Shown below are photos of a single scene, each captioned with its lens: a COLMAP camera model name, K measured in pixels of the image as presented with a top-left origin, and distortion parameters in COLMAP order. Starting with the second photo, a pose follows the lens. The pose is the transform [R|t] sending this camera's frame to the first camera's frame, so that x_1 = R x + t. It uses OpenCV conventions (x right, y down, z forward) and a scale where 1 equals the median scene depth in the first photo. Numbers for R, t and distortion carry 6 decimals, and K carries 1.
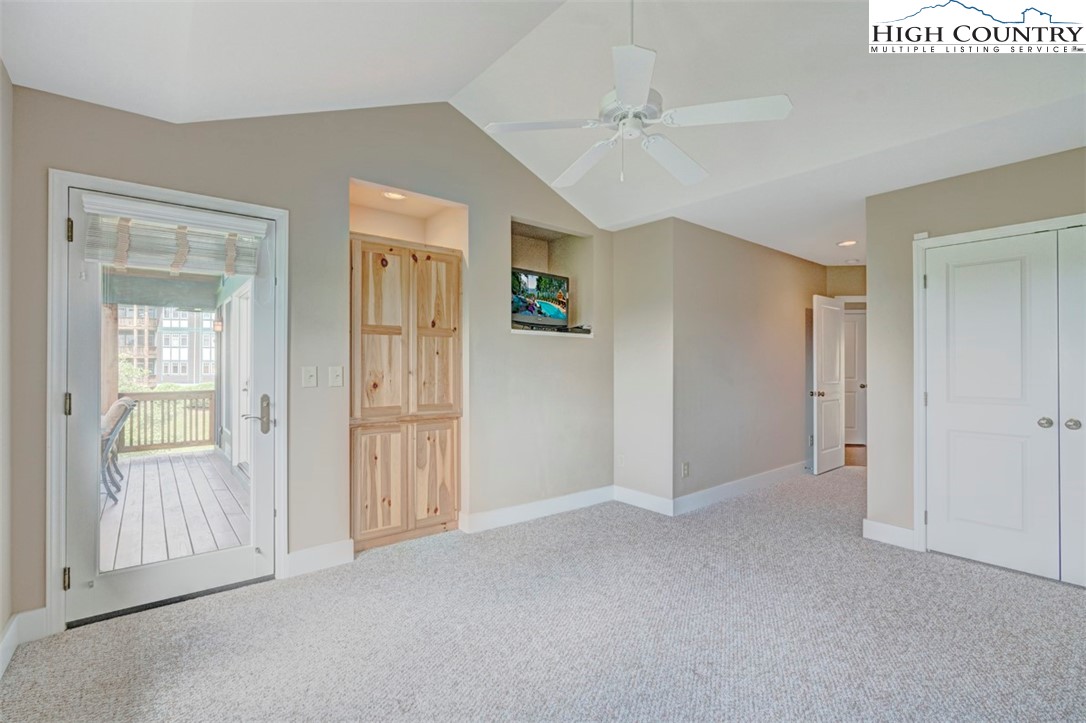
lens RADIAL K [[488.9, 0, 540.1], [0, 488.9, 357.3], [0, 0, 1]] dist [-0.012873, 0.005752]
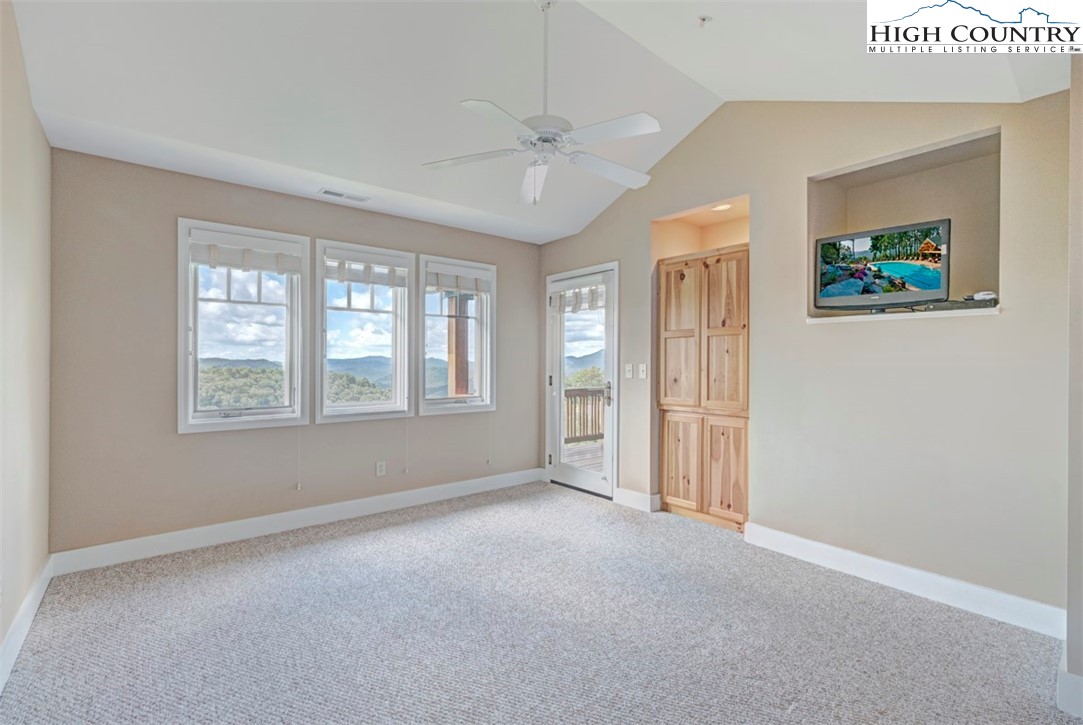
lens RADIAL K [[487.5, 0, 536.8], [0, 487.5, 352.3], [0, 0, 1]] dist [-0.012873, 0.005752]
pose [[-0.000612, -0.021106, -0.999777, 0.850152], [0.015854, 0.999651, -0.021113, 0.008674], [0.999874, -0.015863, -0.000277, 0.637416]]
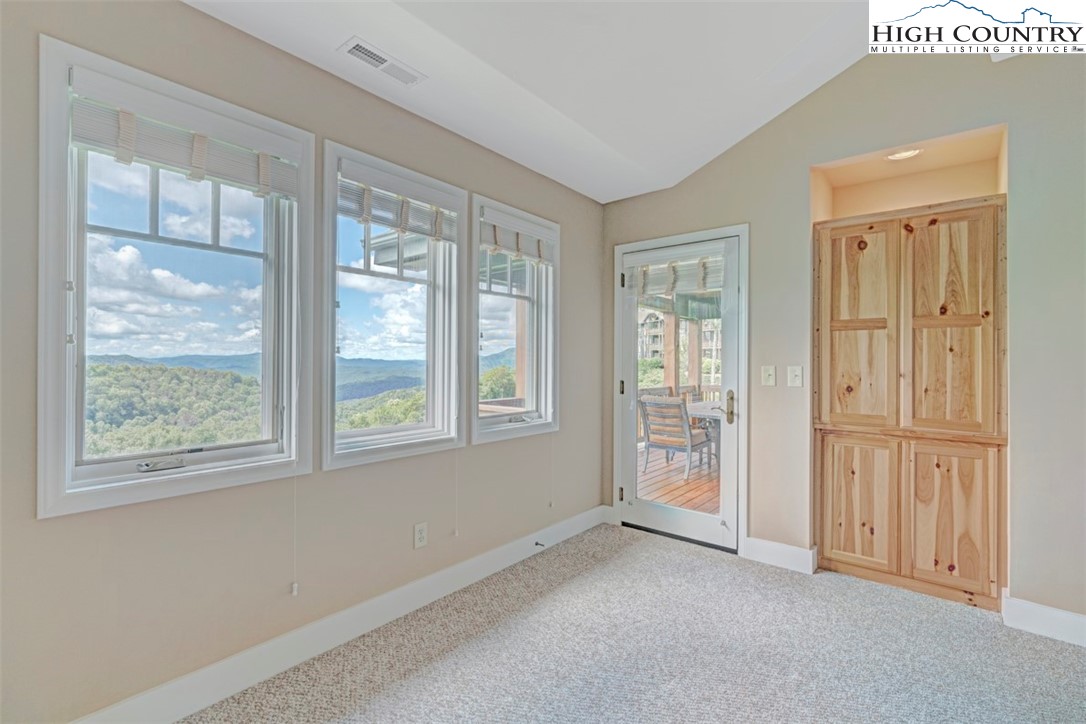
lens RADIAL K [[488.9, 0, 540.3], [0, 488.9, 355.1], [0, 0, 1]] dist [-0.012873, 0.005752]
pose [[0.191274, -0.011901, -0.981464, 0.399383], [0.008450, 0.999909, -0.010478, 0.001842], [0.981500, -0.006290, 0.191357, 0.282426]]
